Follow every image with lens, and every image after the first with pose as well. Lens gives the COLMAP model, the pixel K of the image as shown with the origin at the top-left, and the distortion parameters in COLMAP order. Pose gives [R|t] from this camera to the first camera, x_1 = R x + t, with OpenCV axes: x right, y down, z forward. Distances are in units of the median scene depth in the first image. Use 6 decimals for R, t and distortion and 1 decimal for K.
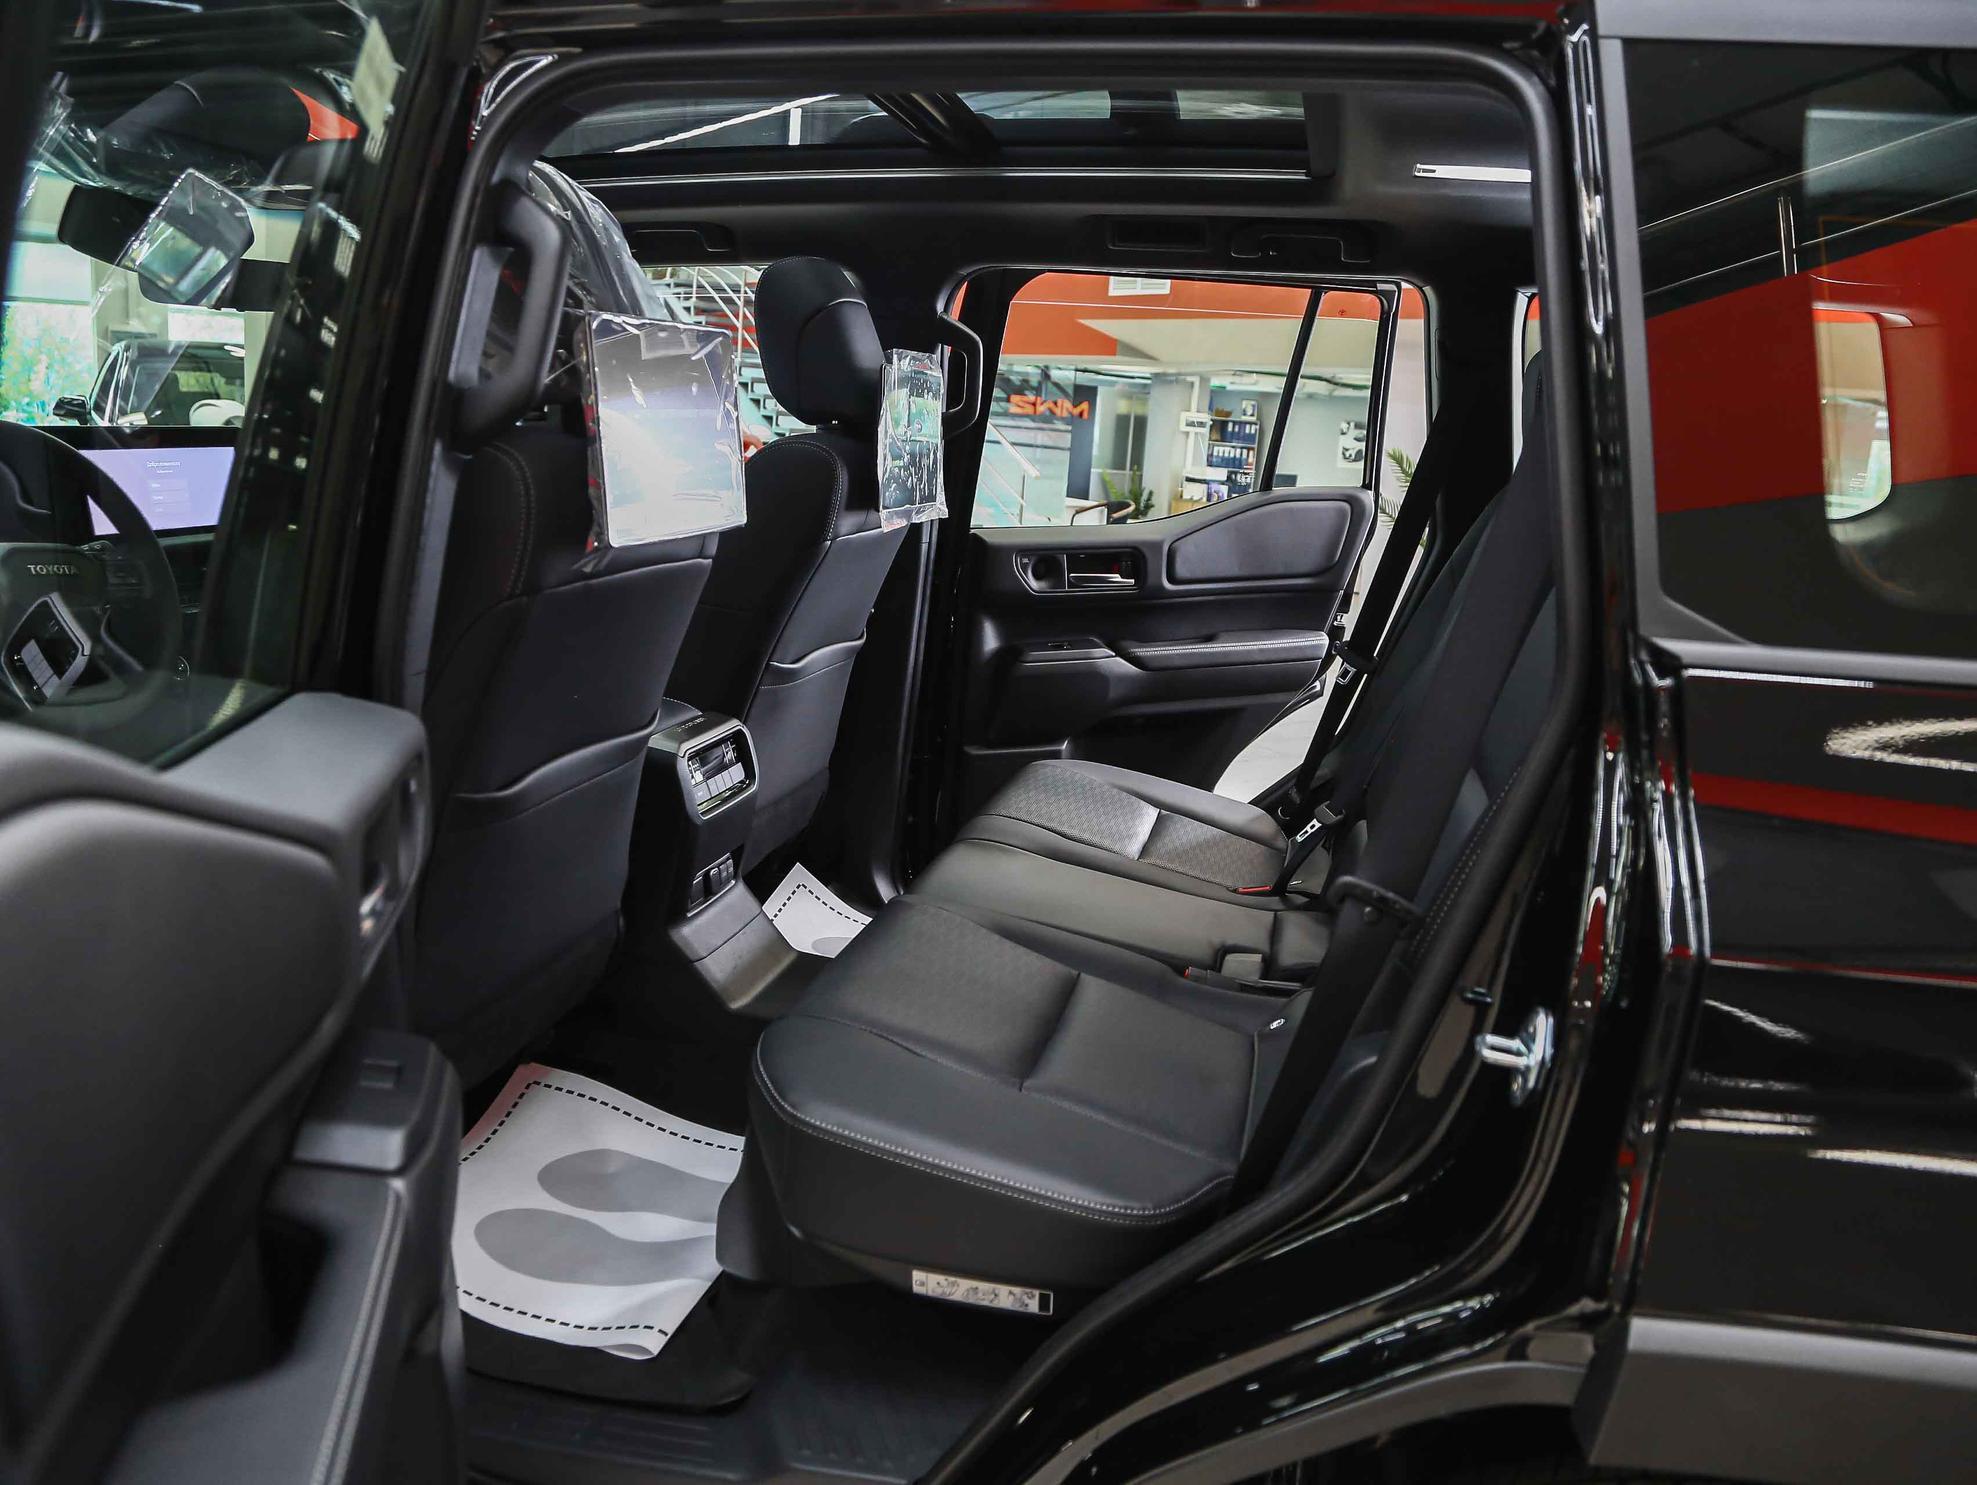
lens RADIAL K [[1483.4, 0, 988.5], [0, 1483.4, 742.5], [0, 0, 1]] dist [-0.127784, 0.054309]
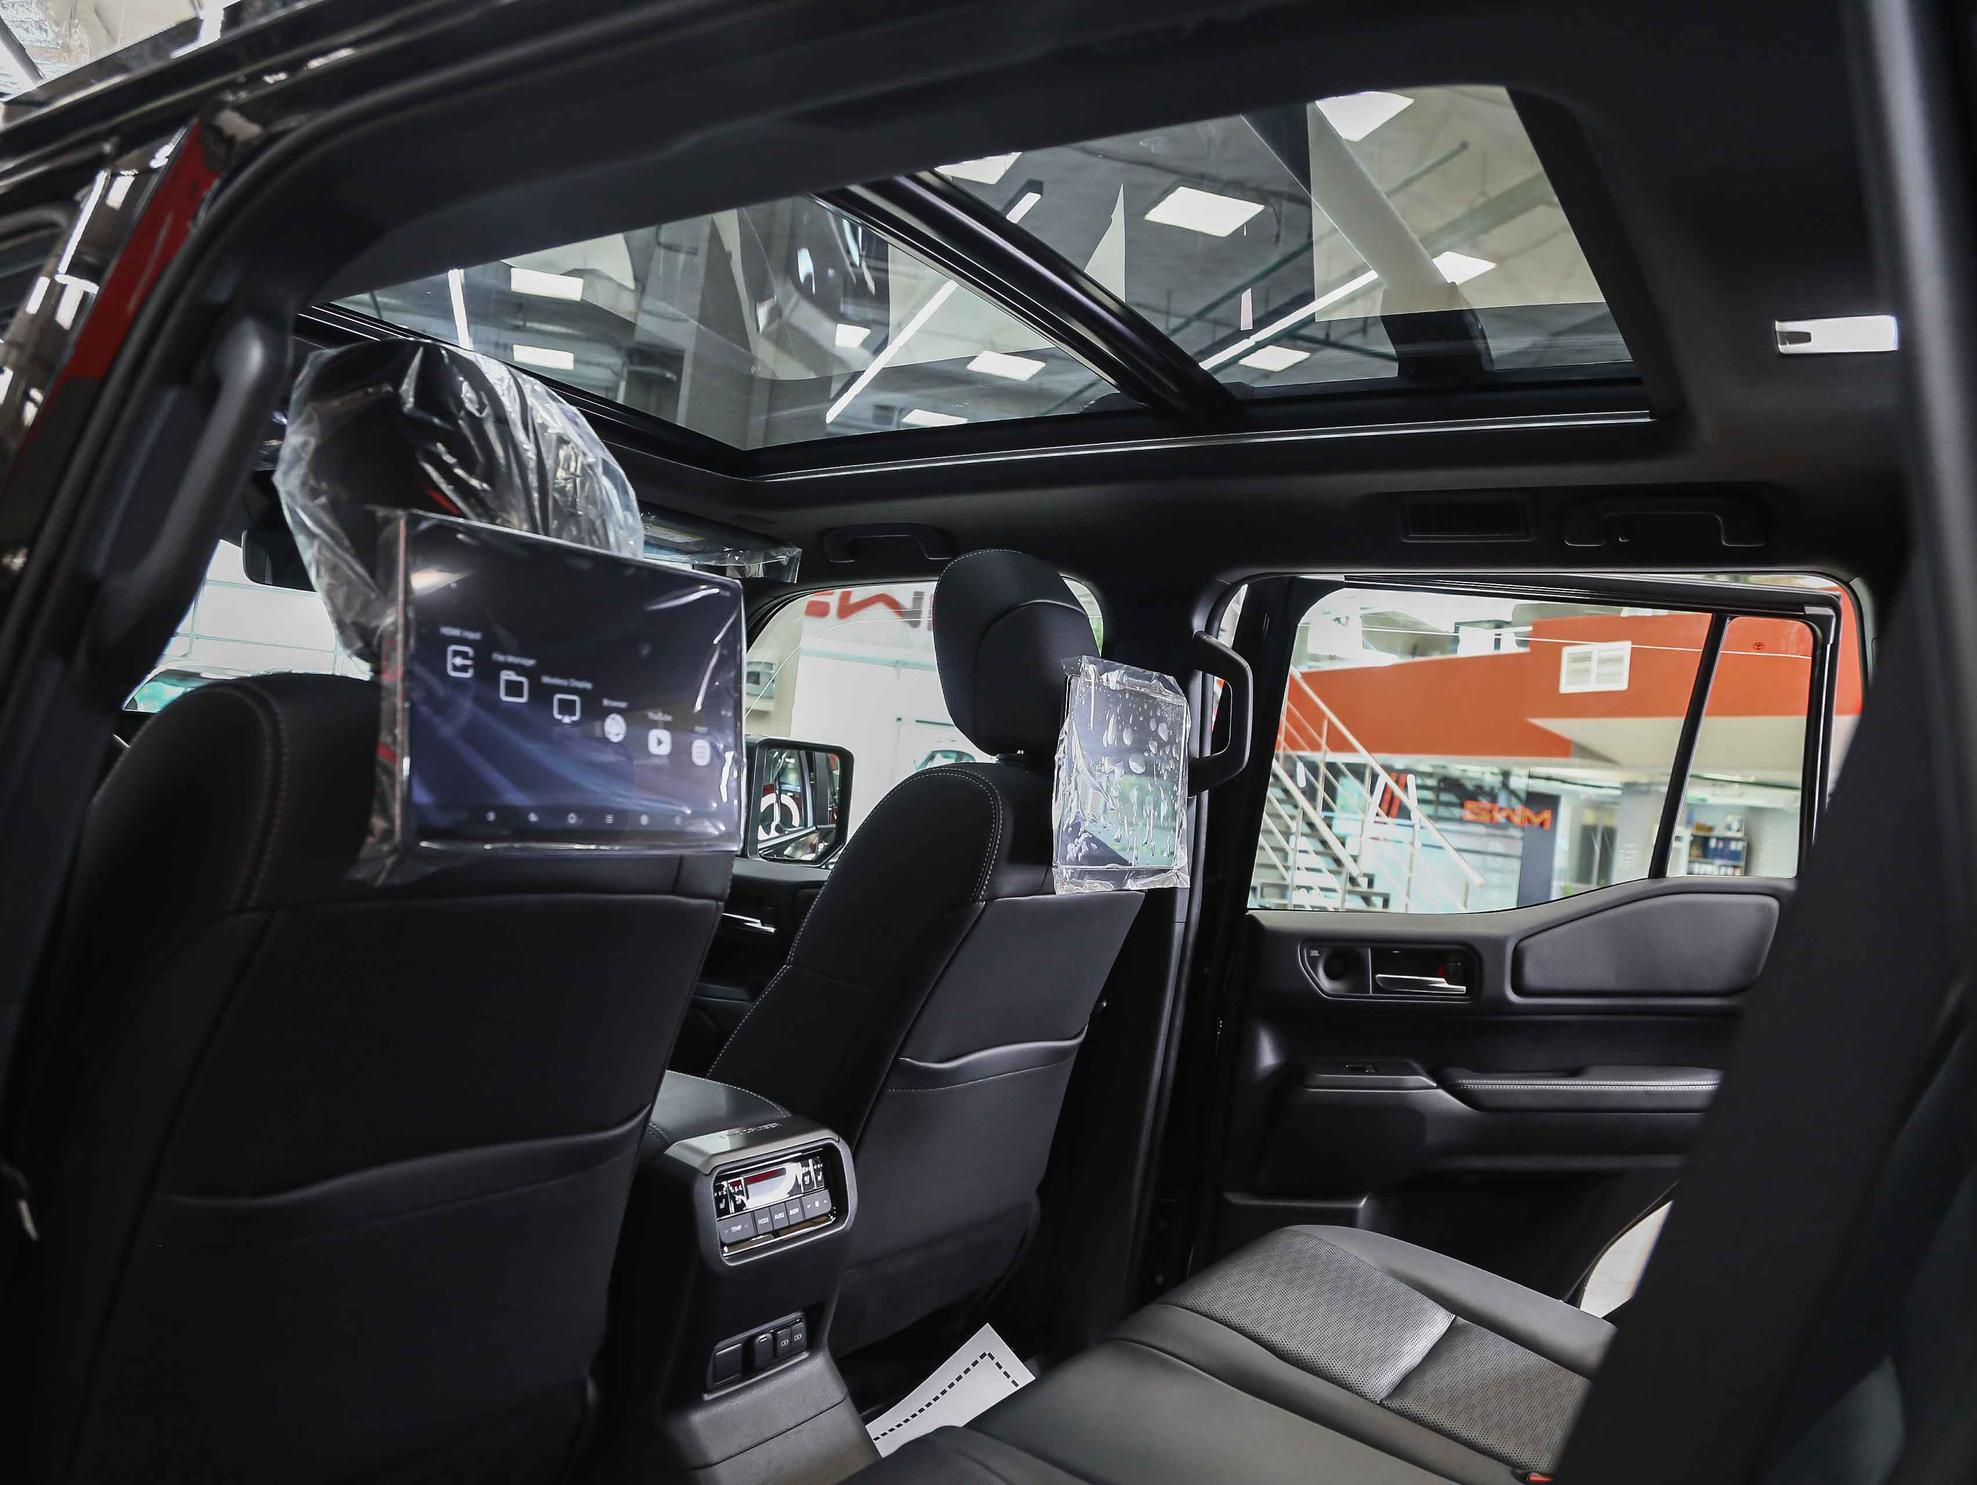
lens RADIAL K [[1483.4, 0, 988.5], [0, 1483.4, 742.5], [0, 0, 1]] dist [-0.127784, 0.054309]
pose [[0.951548, 0.018163, -0.306964, 0.095319], [-0.099592, 0.962651, -0.251761, -0.018687], [0.290927, 0.270134, 0.917818, 0.217219]]
